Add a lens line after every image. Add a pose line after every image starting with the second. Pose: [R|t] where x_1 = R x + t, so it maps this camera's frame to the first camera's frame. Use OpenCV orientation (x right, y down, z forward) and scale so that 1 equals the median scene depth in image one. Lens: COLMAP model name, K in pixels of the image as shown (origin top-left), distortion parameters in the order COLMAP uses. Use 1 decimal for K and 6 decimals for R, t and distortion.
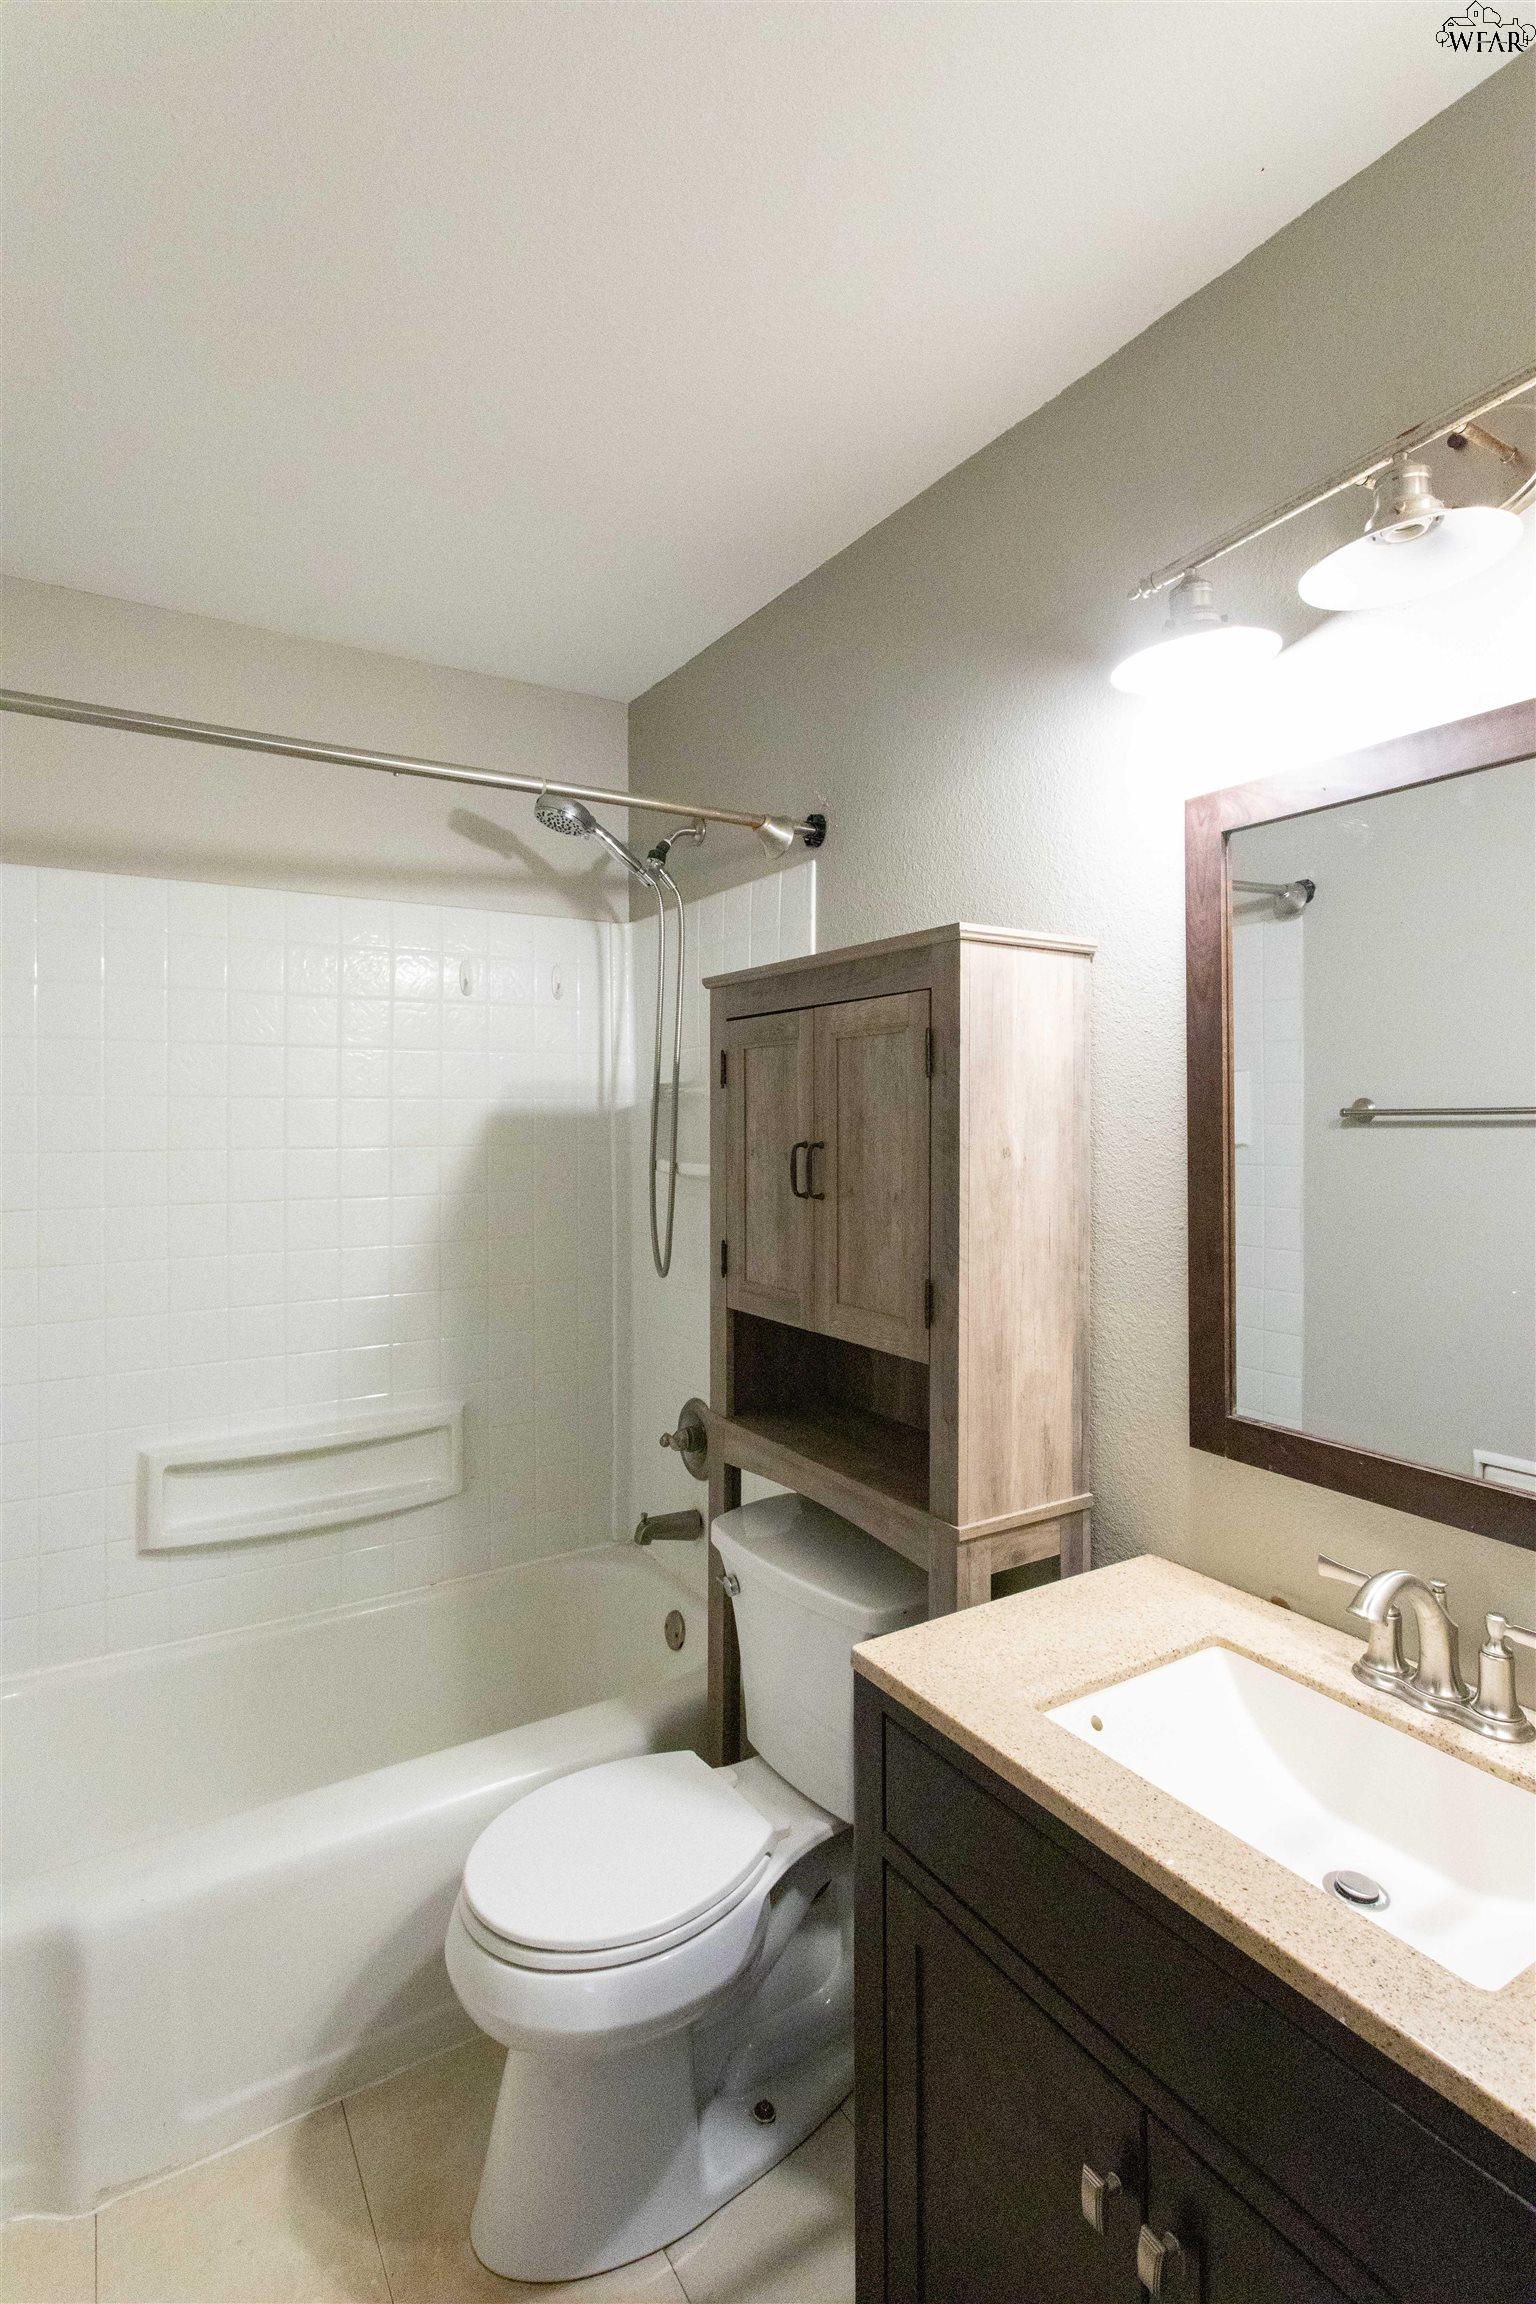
lens RADIAL K [[1096.0, 0, 757.6], [0, 1096.0, 1118.4], [0, 0, 1]] dist [0.000939, 0.000393]
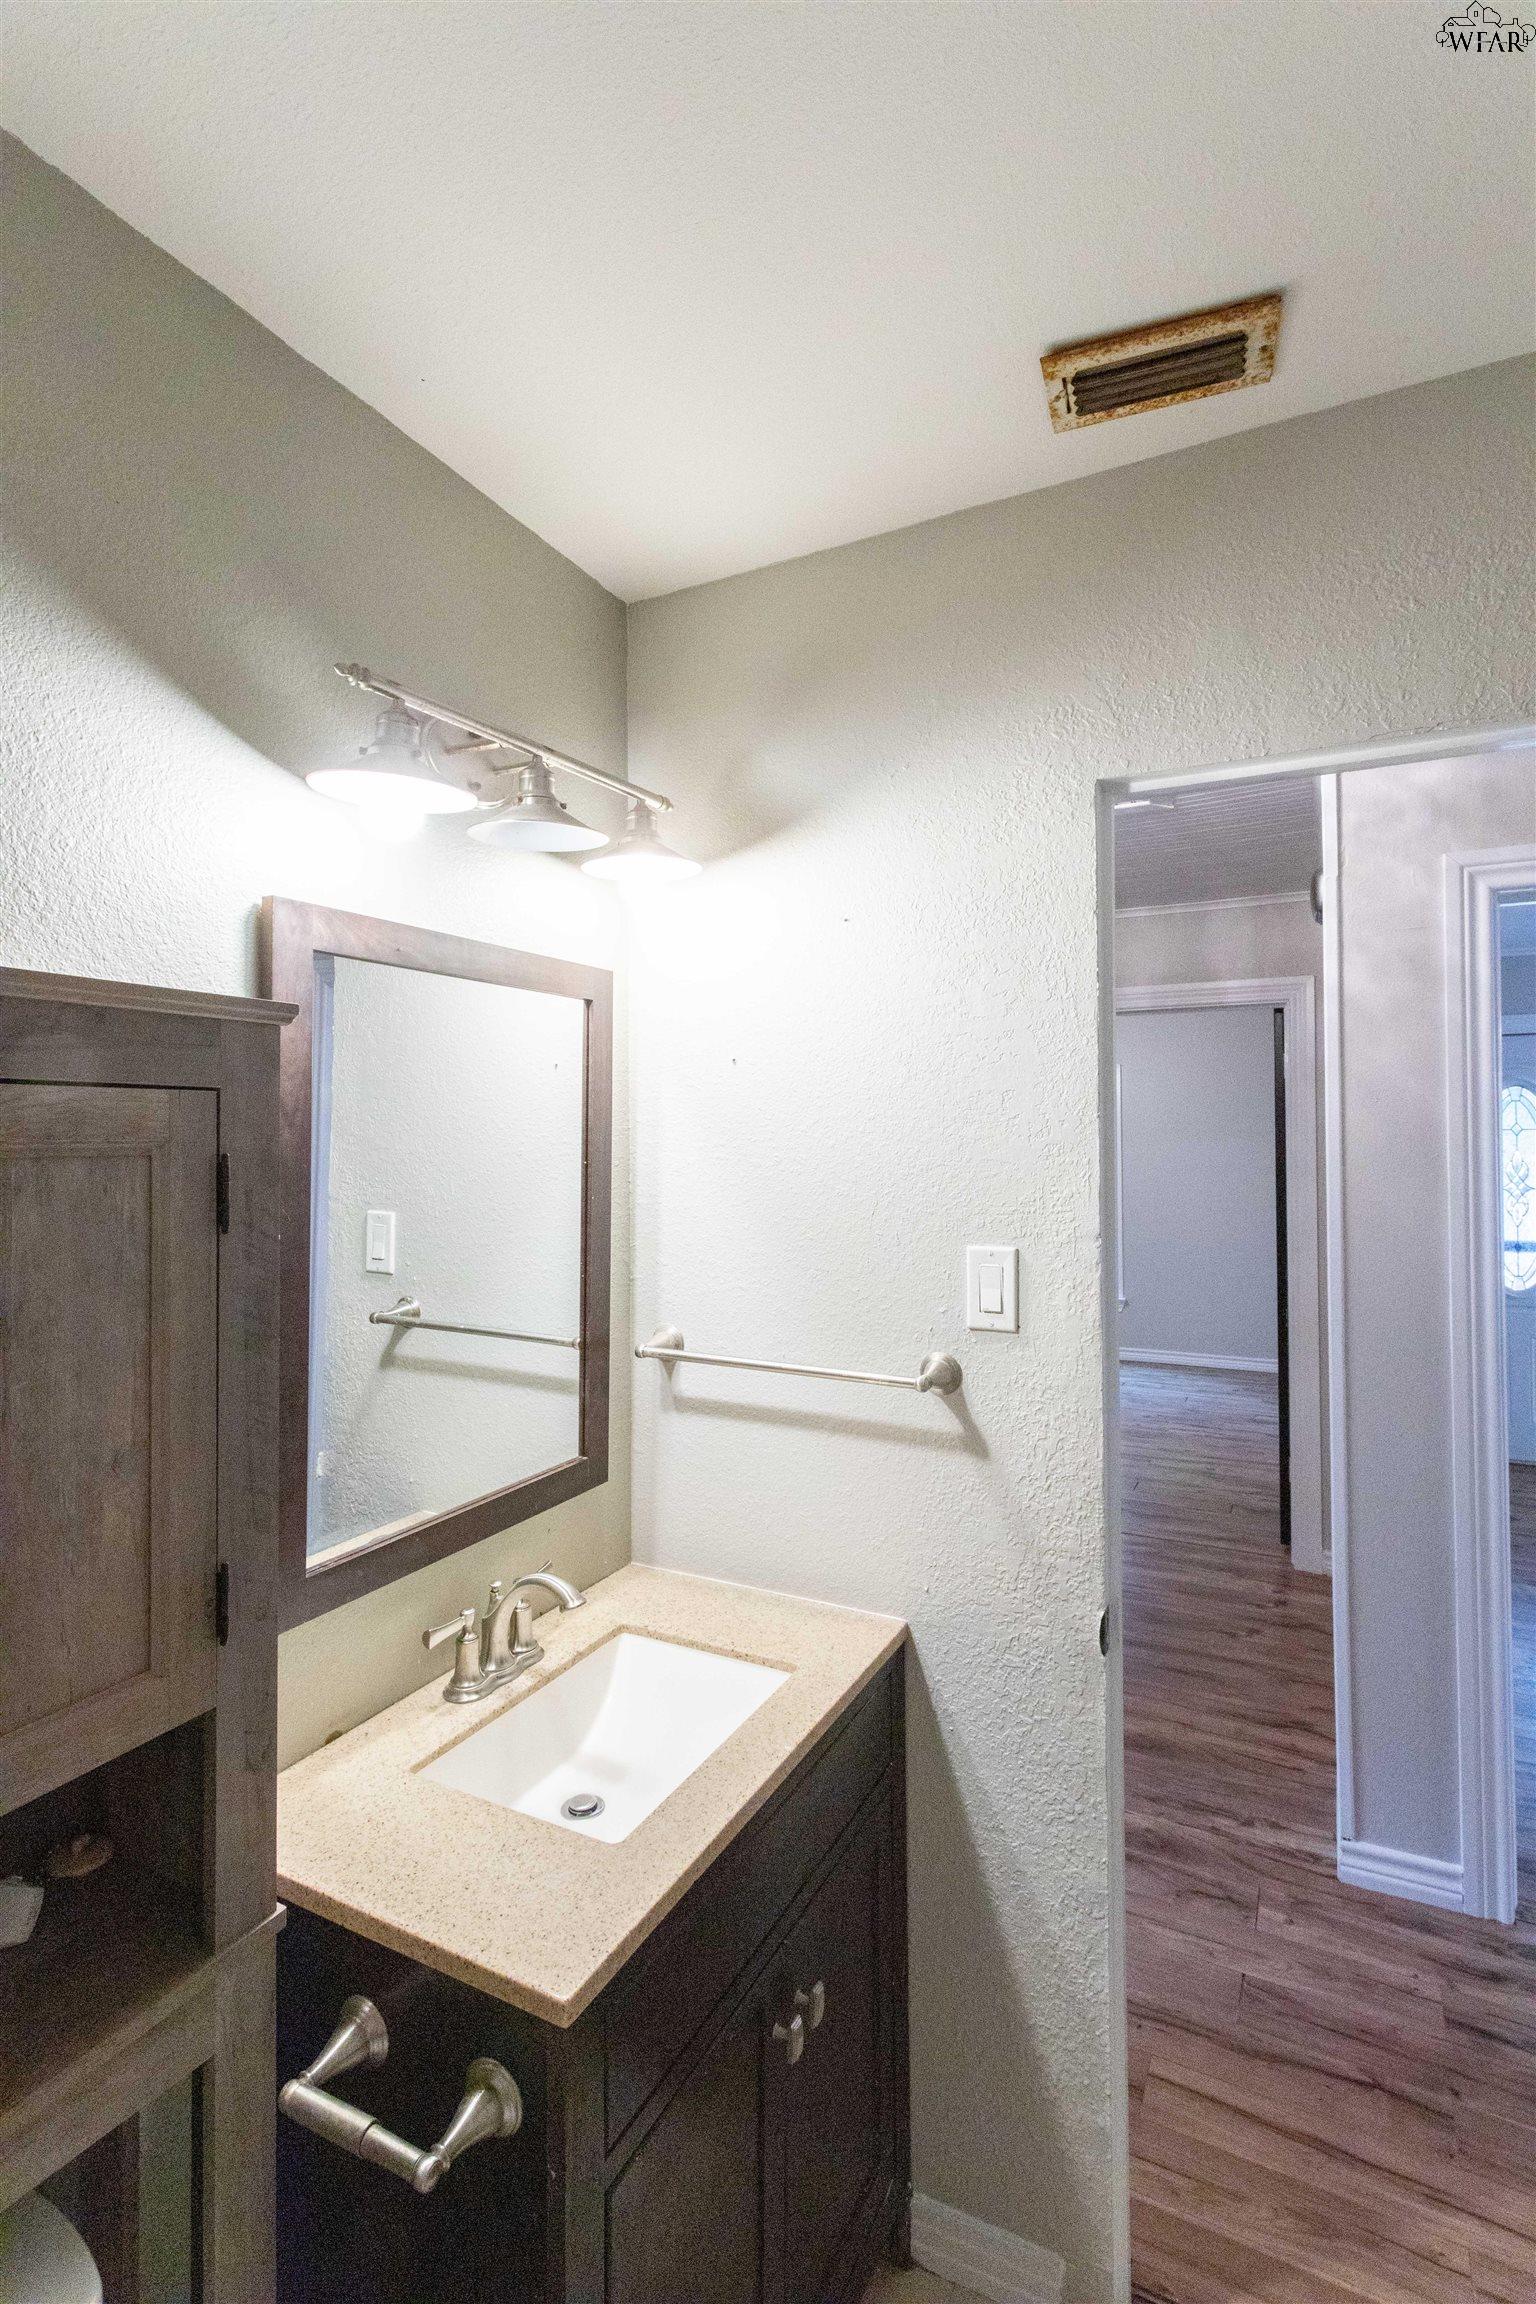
lens RADIAL K [[1096.0, 0, 757.6], [0, 1096.0, 1118.4], [0, 0, 1]] dist [0.000939, 0.000393]
pose [[-0.510366, 0.021111, 0.859698, -0.581631], [0.011171, 0.999777, -0.017919, -0.096290], [-0.859885, 0.000459, -0.510488, 1.165317]]
